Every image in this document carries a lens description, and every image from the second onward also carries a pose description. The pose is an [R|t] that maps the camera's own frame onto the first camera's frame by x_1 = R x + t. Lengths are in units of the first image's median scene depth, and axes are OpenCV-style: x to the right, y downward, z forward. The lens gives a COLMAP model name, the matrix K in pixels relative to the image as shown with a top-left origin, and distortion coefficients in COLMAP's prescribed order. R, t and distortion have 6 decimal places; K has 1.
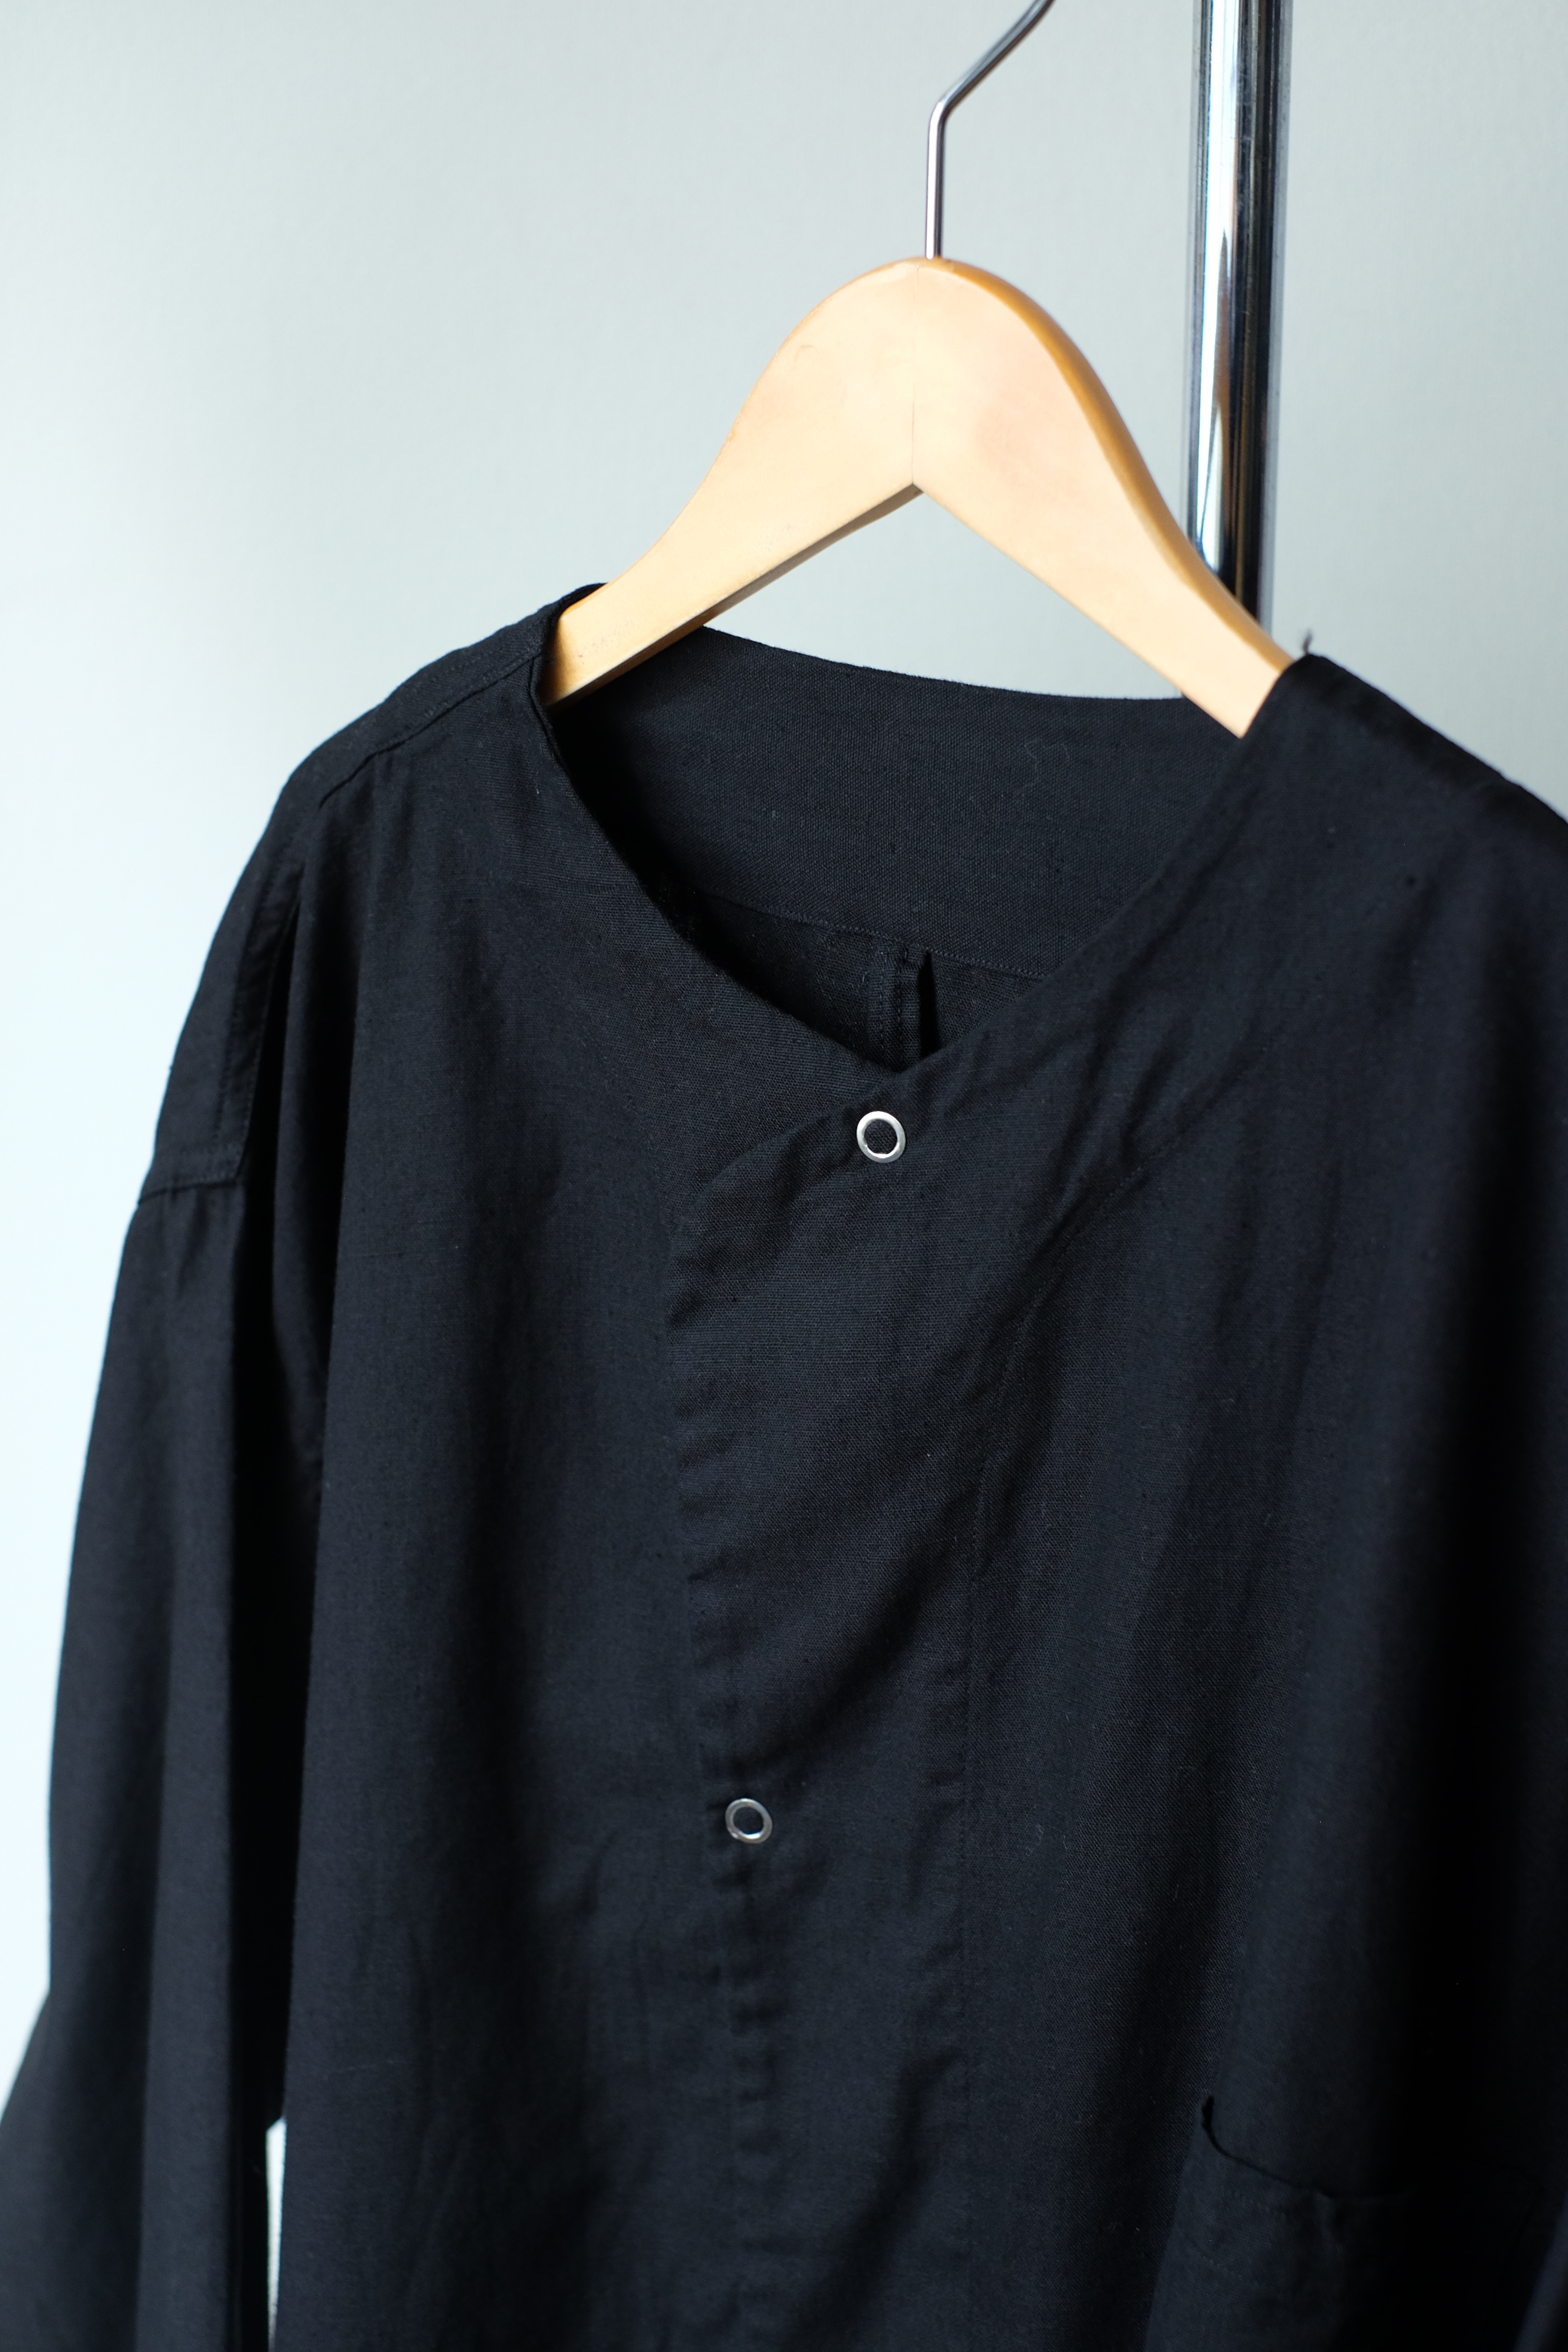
lens RADIAL K [[3735.6, 0, 784.0], [0, 3735.6, 1176.0], [0, 0, 1]] dist [-0.054423, 0.023296]
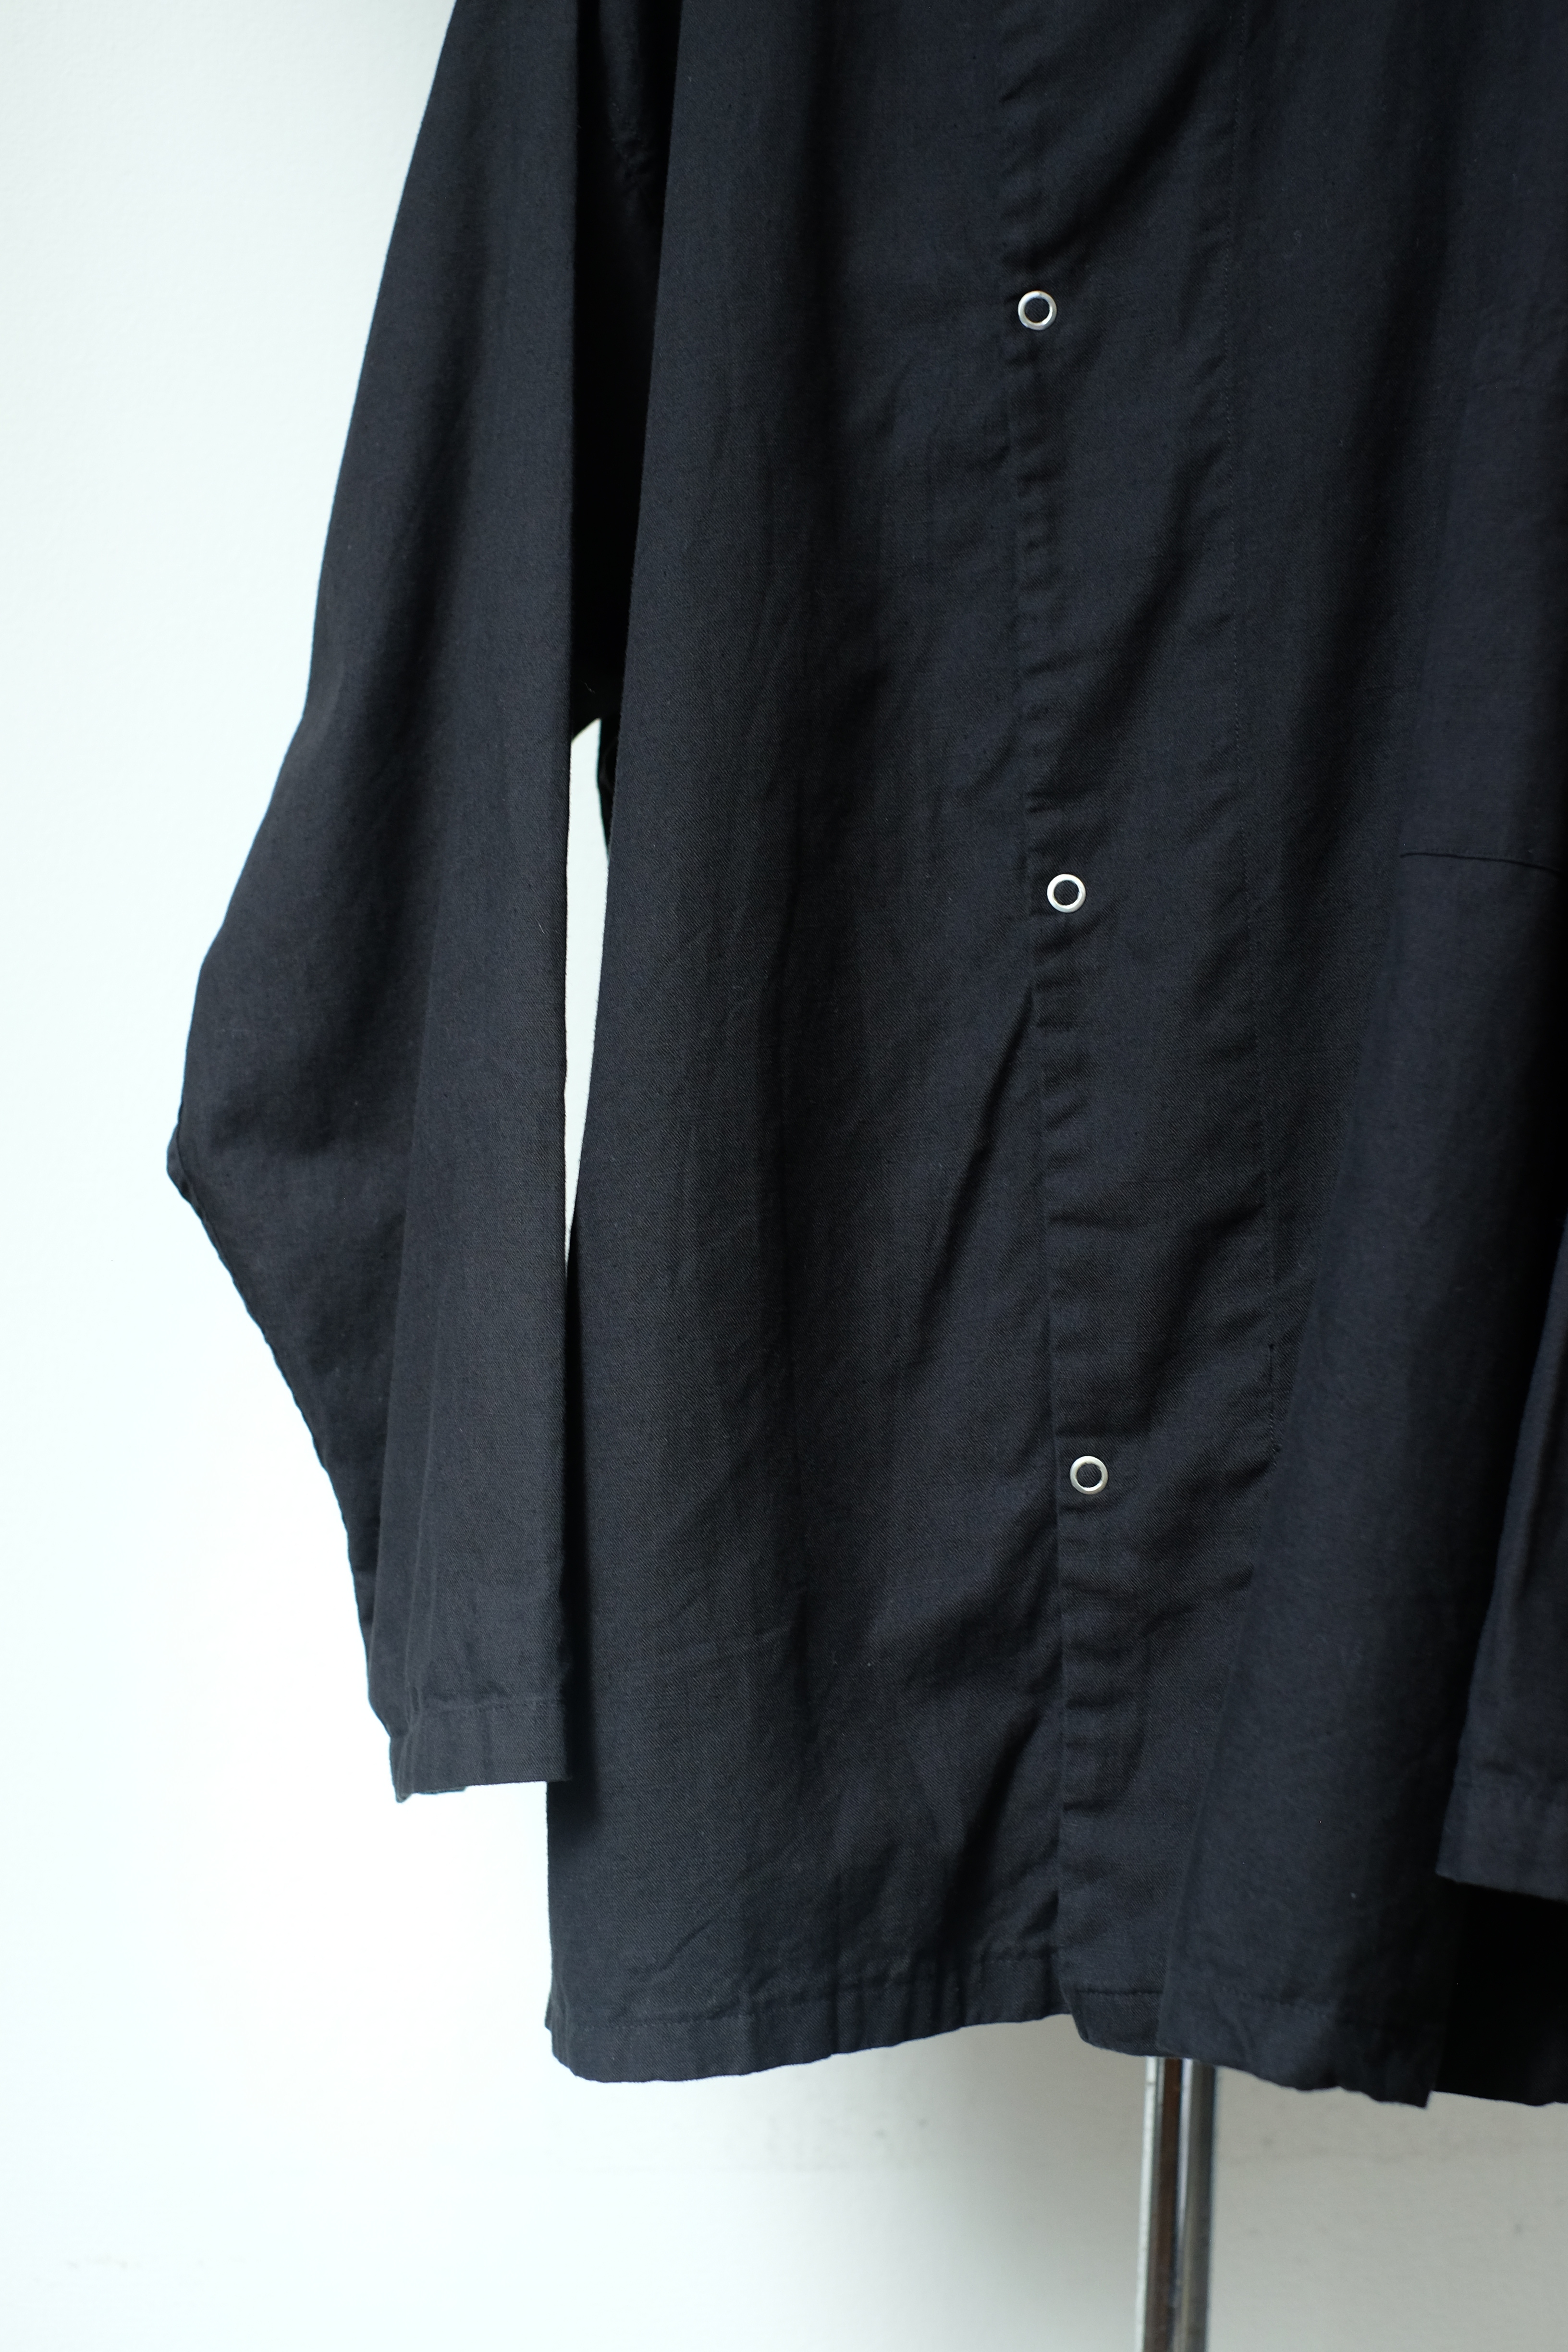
lens RADIAL K [[3735.6, 0, 784.0], [0, 3735.6, 1176.0], [0, 0, 1]] dist [-0.054423, 0.023296]
pose [[0.969252, 0.012038, 0.245774, -0.414056], [0.037582, 0.979843, -0.196204, 0.727791], [-0.243182, 0.199408, 0.949262, -0.141330]]
